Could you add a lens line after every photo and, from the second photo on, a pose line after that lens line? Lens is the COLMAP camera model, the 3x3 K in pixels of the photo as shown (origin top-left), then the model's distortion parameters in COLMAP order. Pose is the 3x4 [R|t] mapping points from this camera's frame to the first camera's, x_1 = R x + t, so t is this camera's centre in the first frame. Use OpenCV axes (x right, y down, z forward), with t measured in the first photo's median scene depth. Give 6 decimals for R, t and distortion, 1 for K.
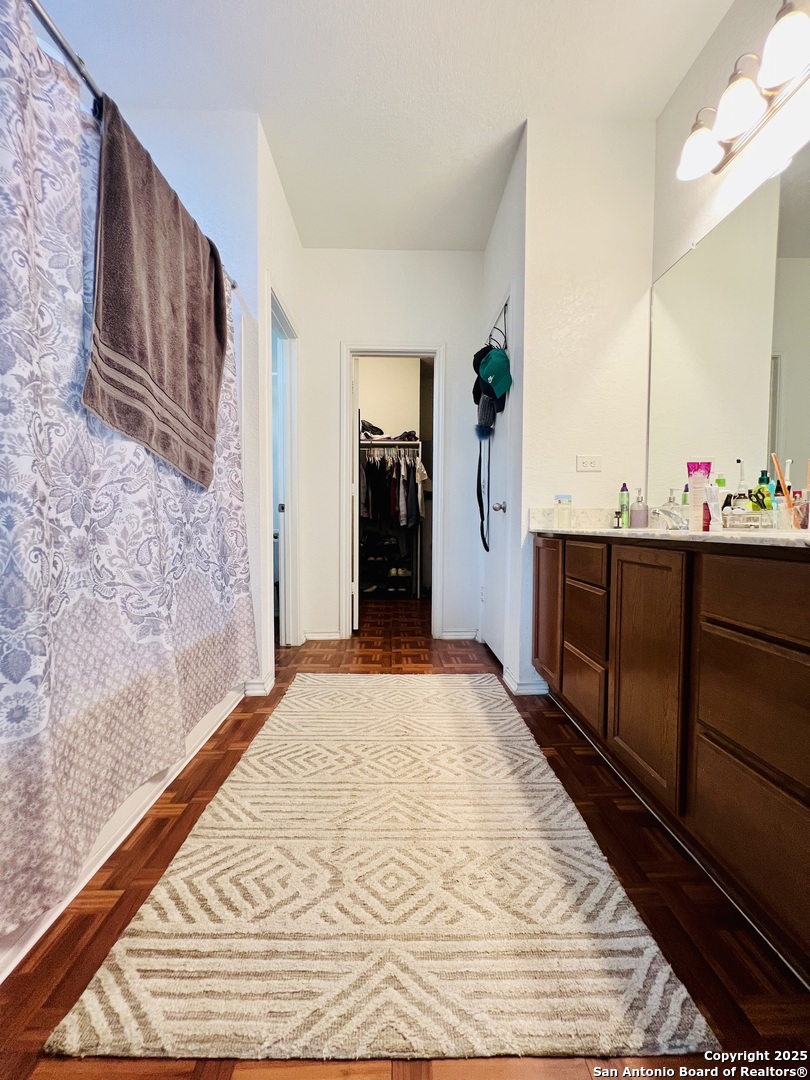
lens RADIAL K [[427.2, 0, 400.2], [0, 427.2, 538.4], [0, 0, 1]] dist [0.000509, -0.000026]
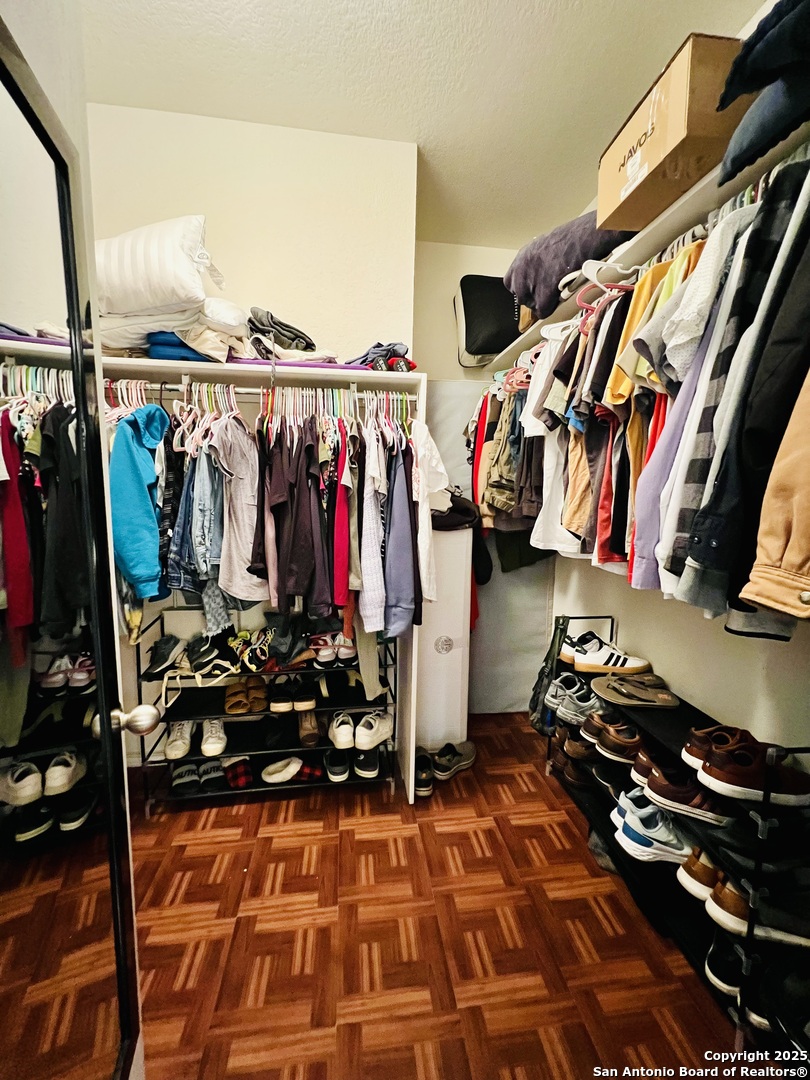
lens RADIAL K [[432.4, 0, 406.7], [0, 432.4, 536.0], [0, 0, 1]] dist [-0.001173, 0.000134]
pose [[0.993428, -0.003673, 0.114402, -0.005821], [-0.006231, 0.996267, 0.086096, -0.128504], [-0.114291, -0.086243, 0.989697, 0.656701]]
